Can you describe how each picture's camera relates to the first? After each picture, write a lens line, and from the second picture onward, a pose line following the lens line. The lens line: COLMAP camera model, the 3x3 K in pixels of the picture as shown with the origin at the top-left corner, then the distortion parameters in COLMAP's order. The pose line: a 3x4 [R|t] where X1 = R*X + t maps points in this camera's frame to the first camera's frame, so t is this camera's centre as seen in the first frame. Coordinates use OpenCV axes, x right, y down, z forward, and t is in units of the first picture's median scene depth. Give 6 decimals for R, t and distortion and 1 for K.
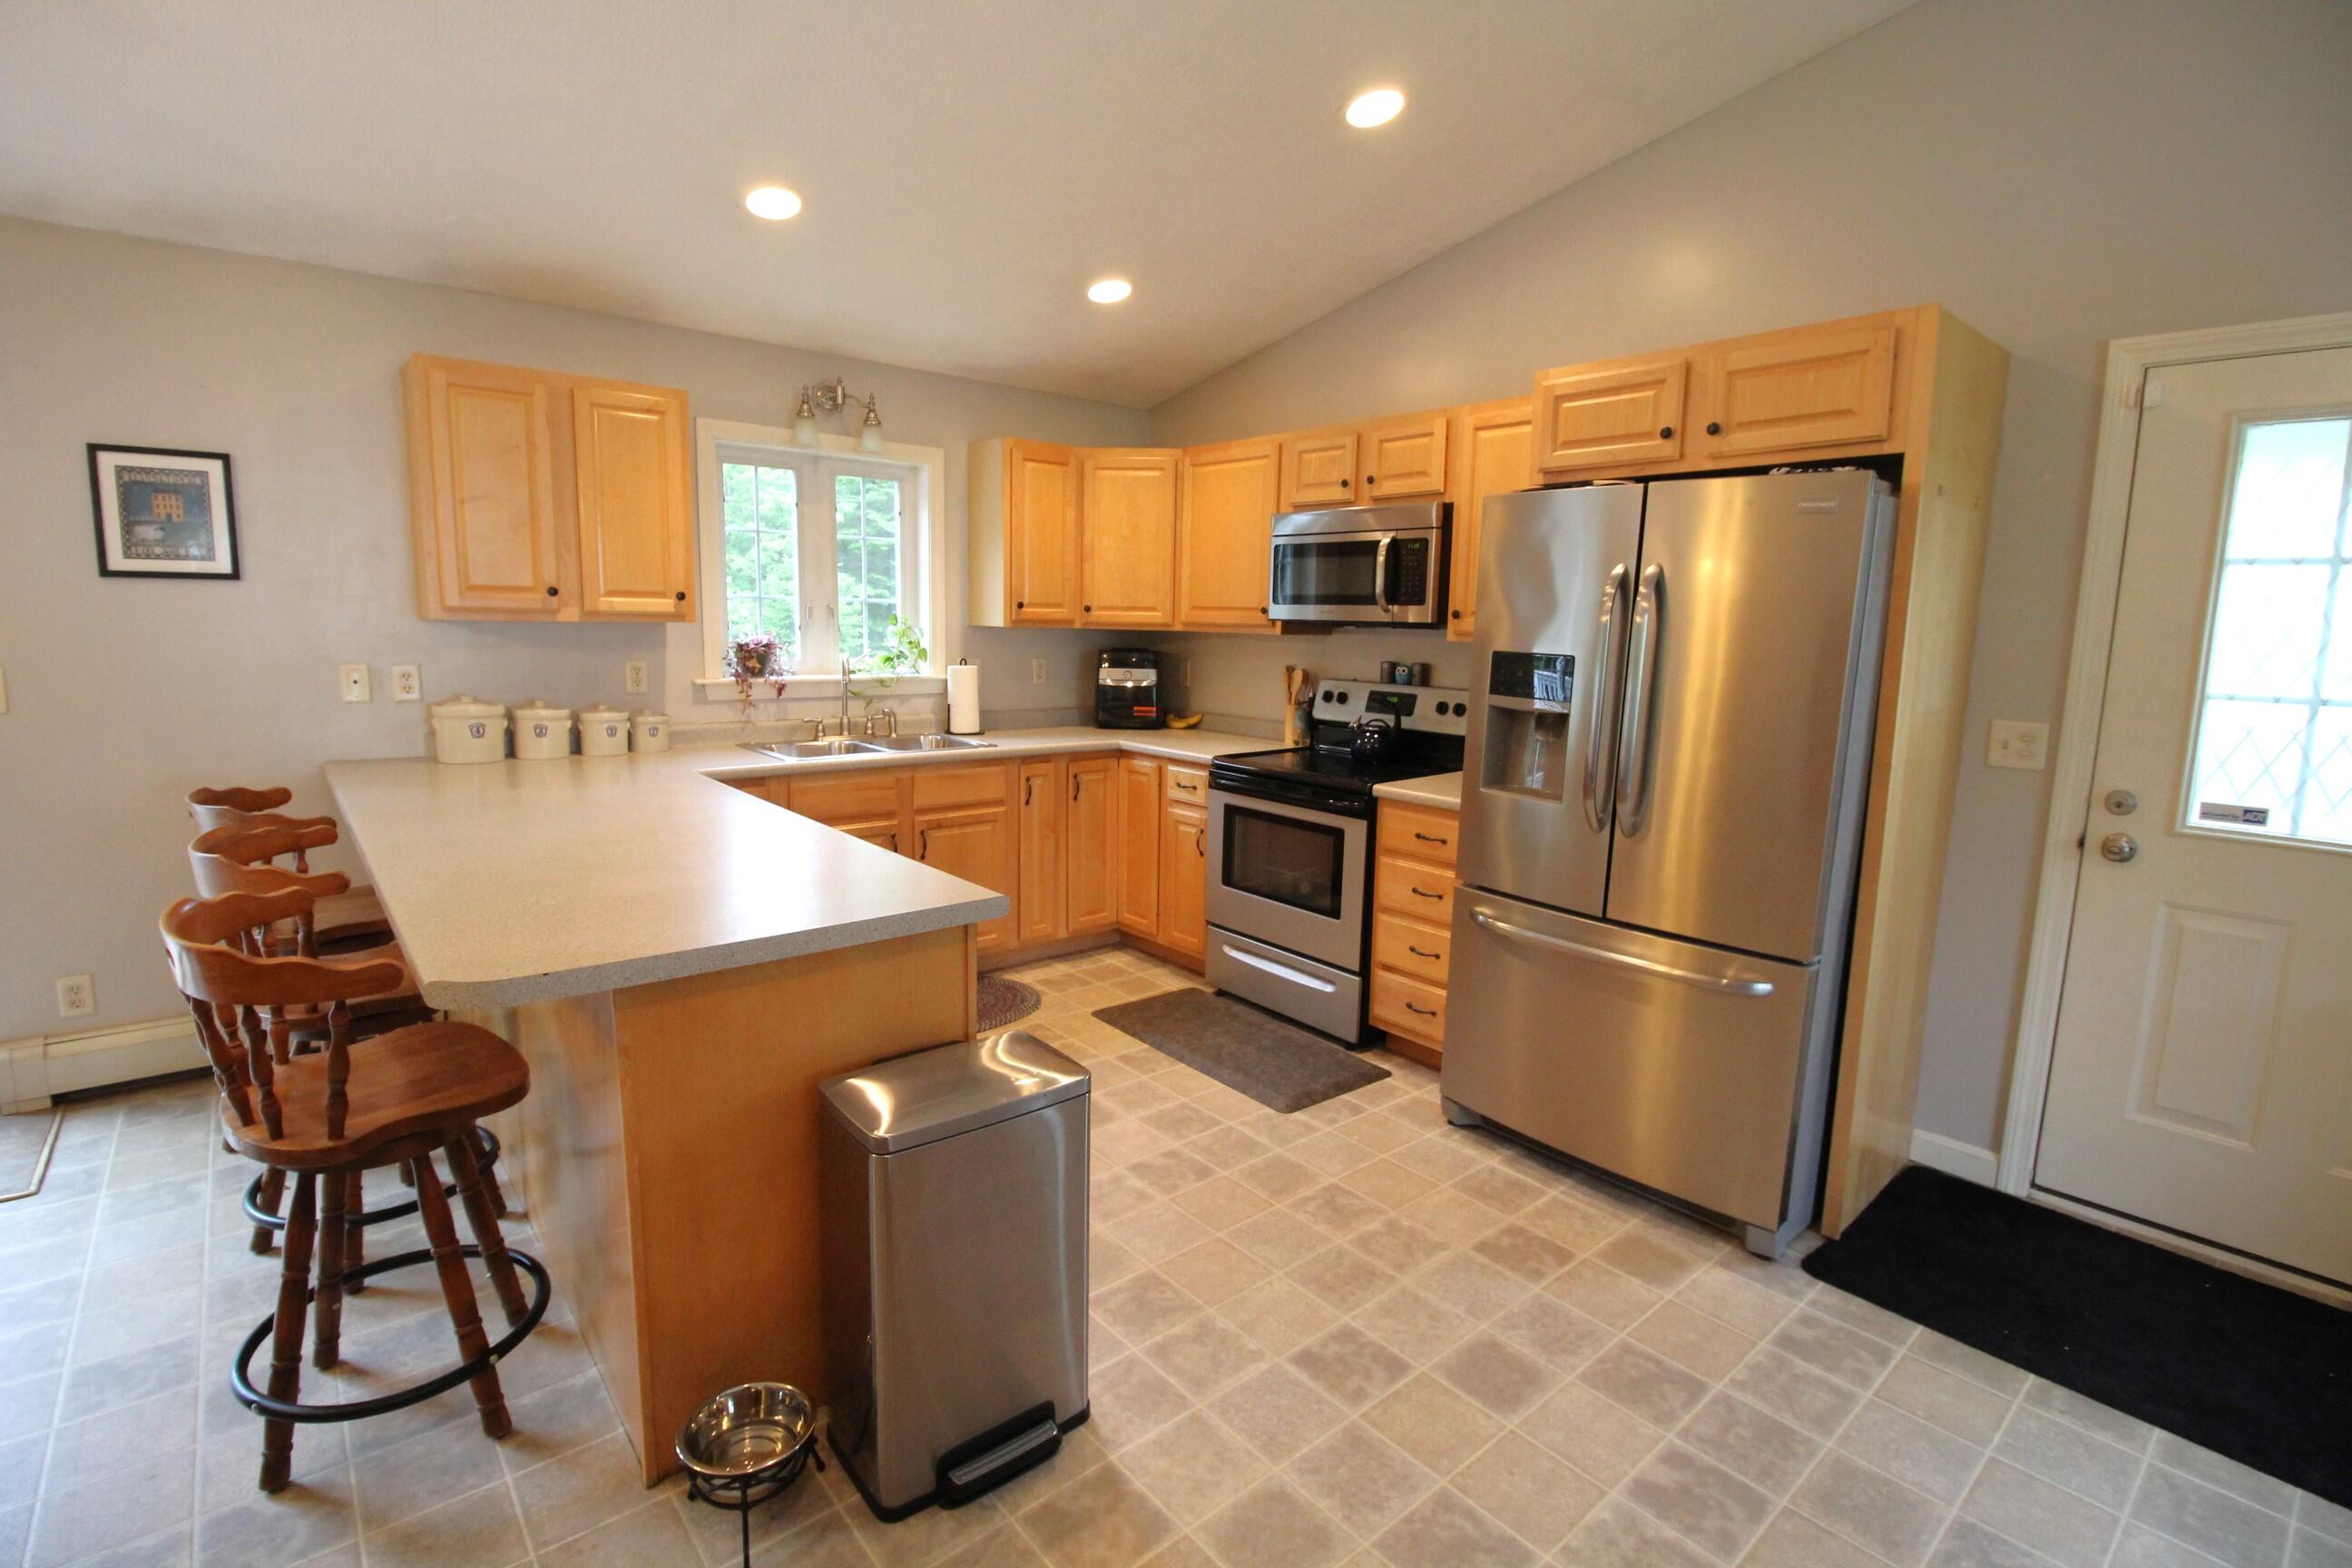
lens RADIAL K [[1079.2, 0, 1164.0], [0, 1079.2, 777.9], [0, 0, 1]] dist [-0.006463, -0.010356]
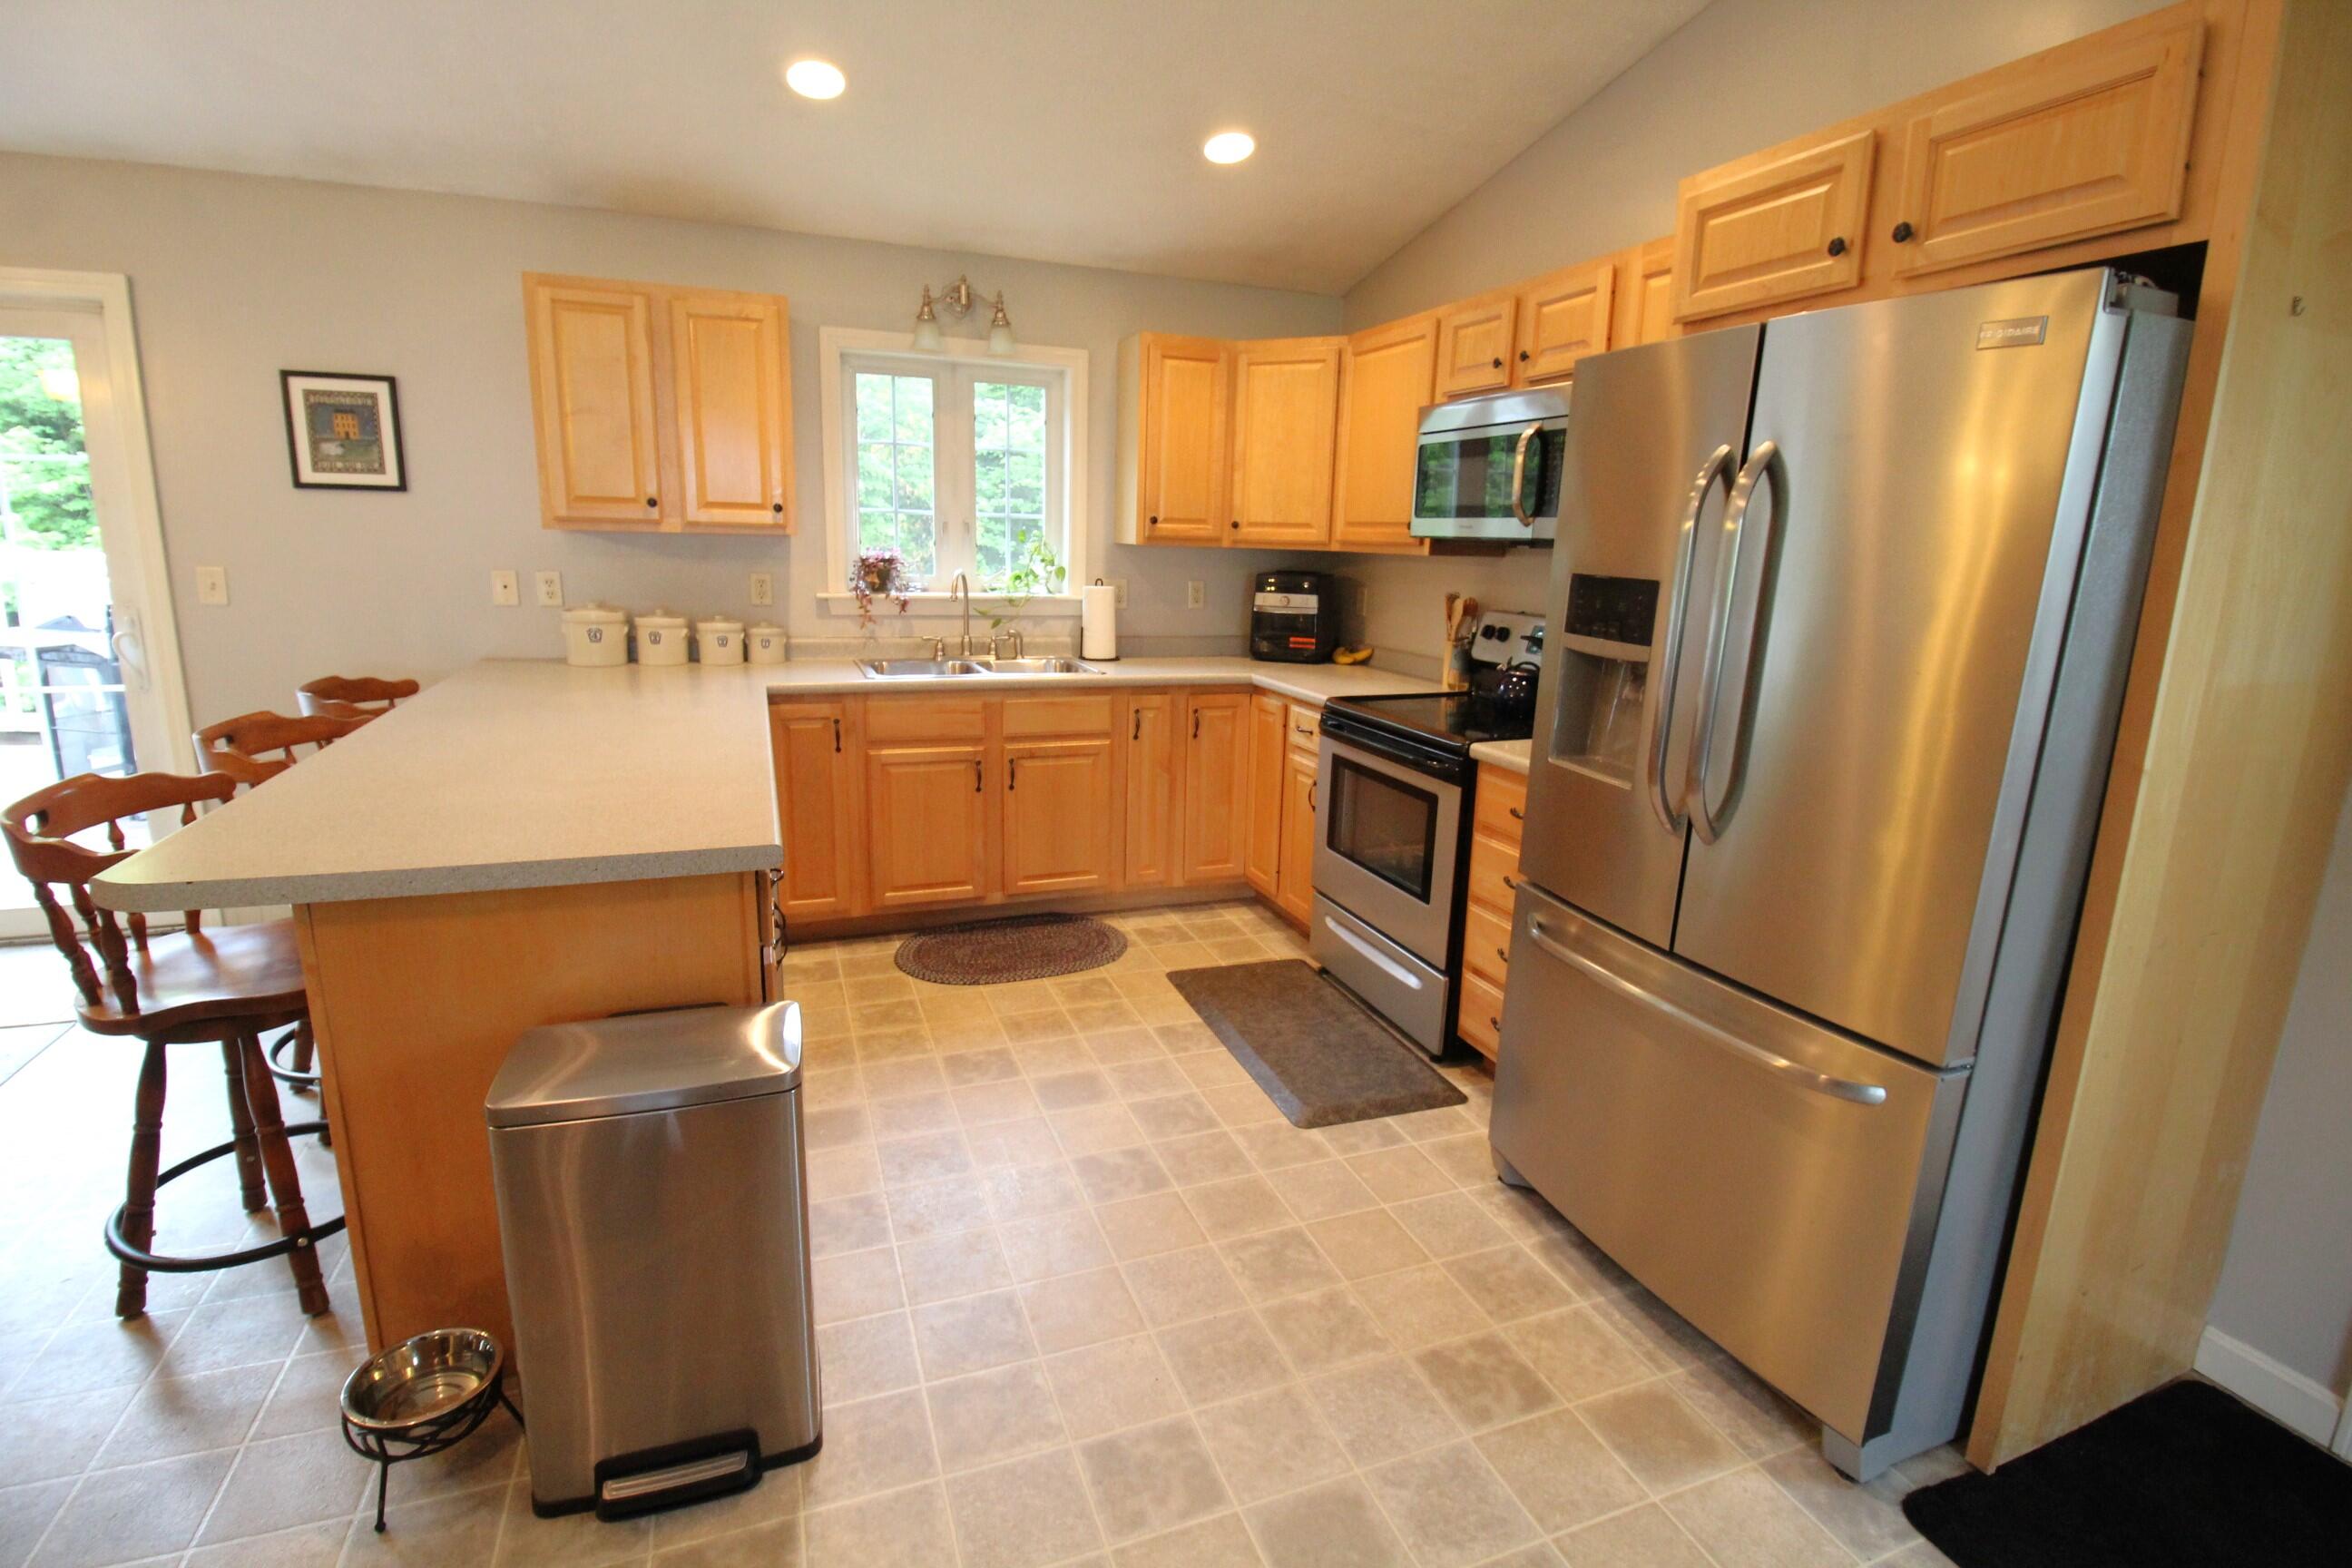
lens RADIAL K [[1079.2, 0, 1169.2], [0, 1079.2, 769.4], [0, 0, 1]] dist [-0.006463, -0.010356]
pose [[0.943011, 0.075286, -0.324134, 0.268734], [-0.057156, 0.996240, 0.065109, -0.014684], [0.327817, -0.042872, 0.943768, 0.190198]]
